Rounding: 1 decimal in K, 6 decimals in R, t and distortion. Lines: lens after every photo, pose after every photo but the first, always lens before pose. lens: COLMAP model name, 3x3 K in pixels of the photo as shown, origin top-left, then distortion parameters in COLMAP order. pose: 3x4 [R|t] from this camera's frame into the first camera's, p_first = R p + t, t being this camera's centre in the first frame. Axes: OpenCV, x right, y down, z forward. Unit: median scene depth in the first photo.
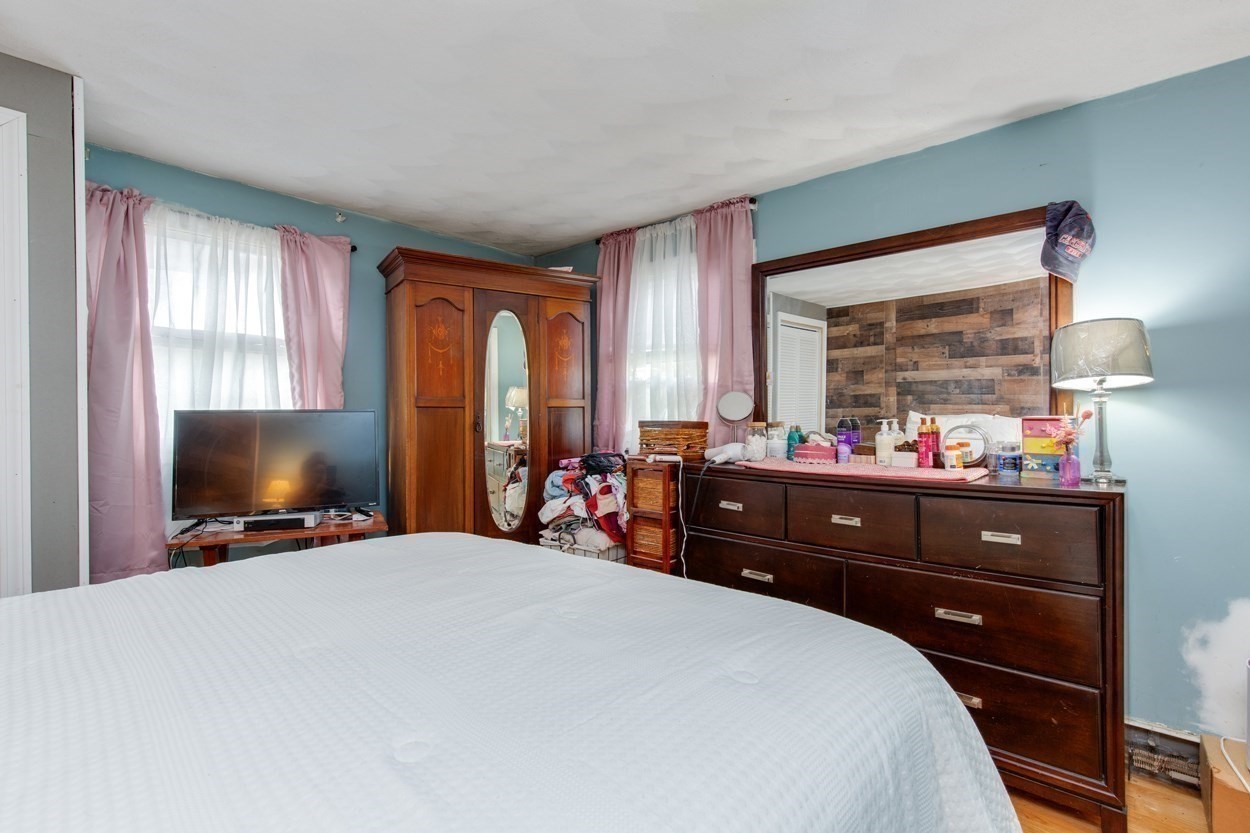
lens RADIAL K [[568.8, 0, 628.9], [0, 568.8, 409.1], [0, 0, 1]] dist [-0.000920, -0.000031]
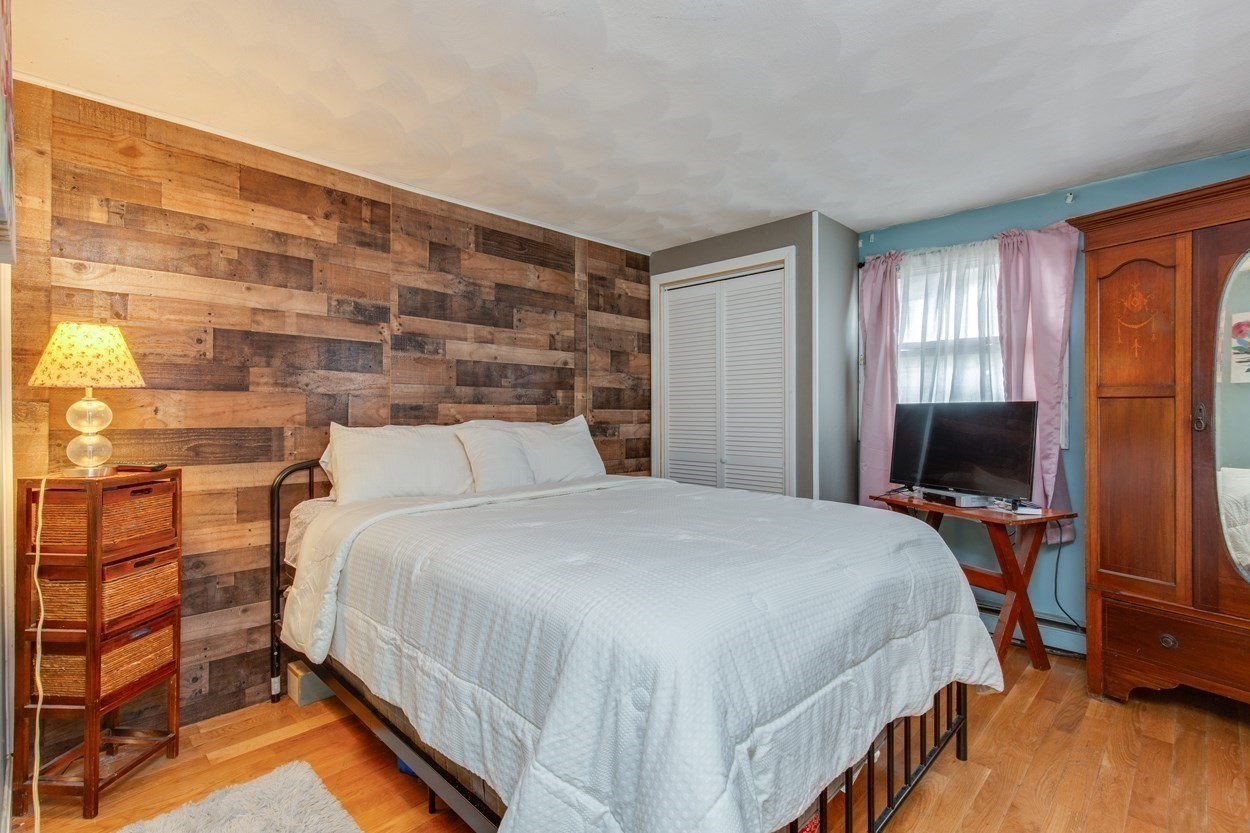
lens RADIAL K [[568.8, 0, 628.9], [0, 568.8, 409.1], [0, 0, 1]] dist [-0.000920, -0.000031]
pose [[-0.069606, 0.005484, -0.997559, 0.528127], [0.005344, 0.999973, 0.005124, 0.005937], [0.997560, -0.004974, -0.069633, 0.359620]]
